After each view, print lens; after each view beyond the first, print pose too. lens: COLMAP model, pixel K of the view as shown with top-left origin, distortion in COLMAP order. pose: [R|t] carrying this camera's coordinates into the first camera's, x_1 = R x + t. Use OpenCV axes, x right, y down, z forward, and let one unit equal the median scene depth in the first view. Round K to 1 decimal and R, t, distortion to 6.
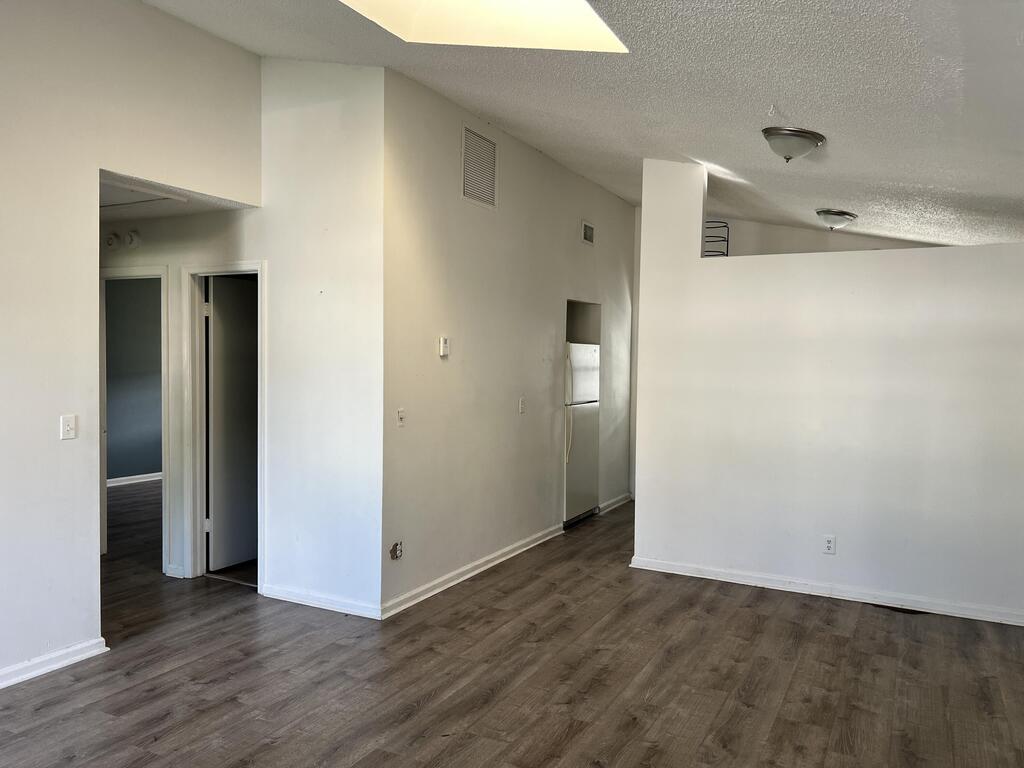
lens RADIAL K [[769.8, 0, 508.2], [0, 769.8, 387.2], [0, 0, 1]] dist [0.036096, -0.038596]
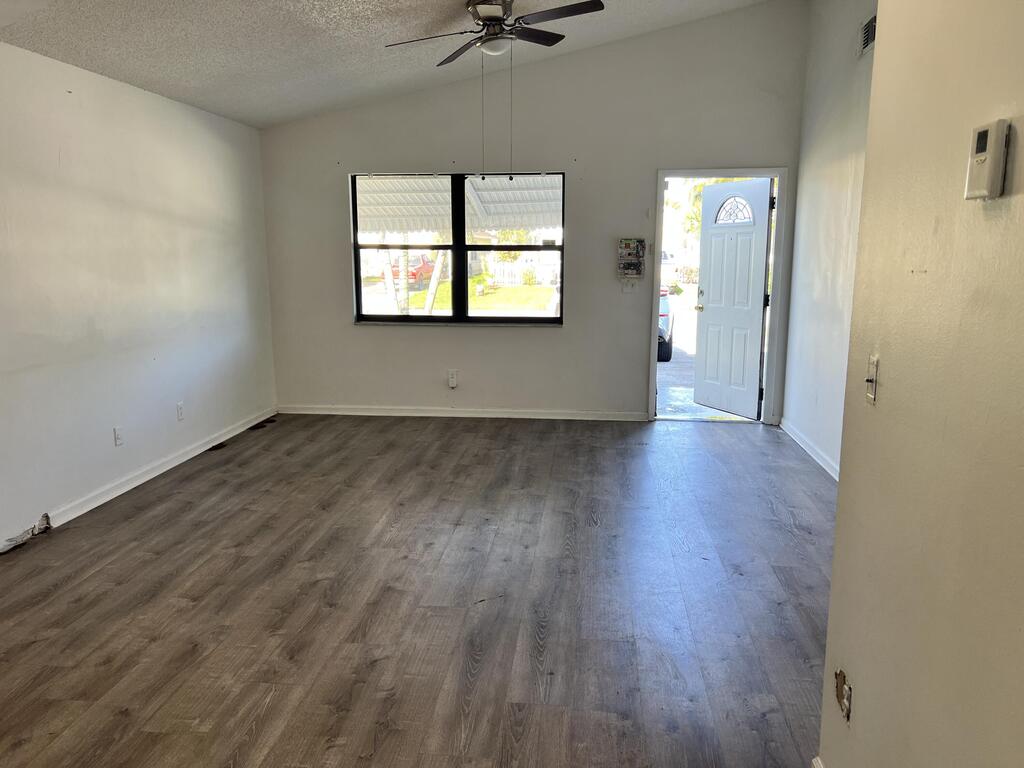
lens RADIAL K [[769.8, 0, 506.3], [0, 769.8, 383.7], [0, 0, 1]] dist [0.036096, -0.038596]
pose [[-0.929559, 0.047727, -0.365570, 0.223966], [-0.029147, 0.978967, 0.201925, -0.039938], [0.367519, 0.198356, -0.908617, 1.677187]]
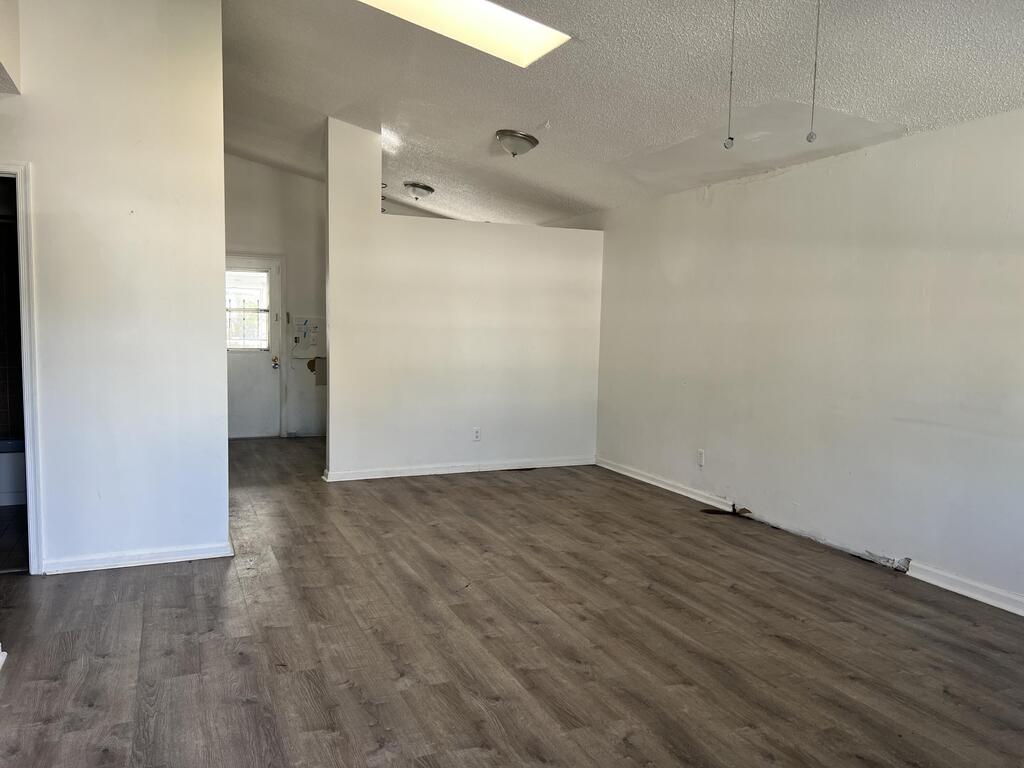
lens RADIAL K [[769.8, 0, 507.4], [0, 769.8, 381.2], [0, 0, 1]] dist [0.036096, -0.038596]
pose [[0.622363, -0.064068, 0.780103, -0.892120], [0.021963, 0.997681, 0.064415, 0.029896], [-0.782421, -0.022956, 0.622327, 0.146961]]
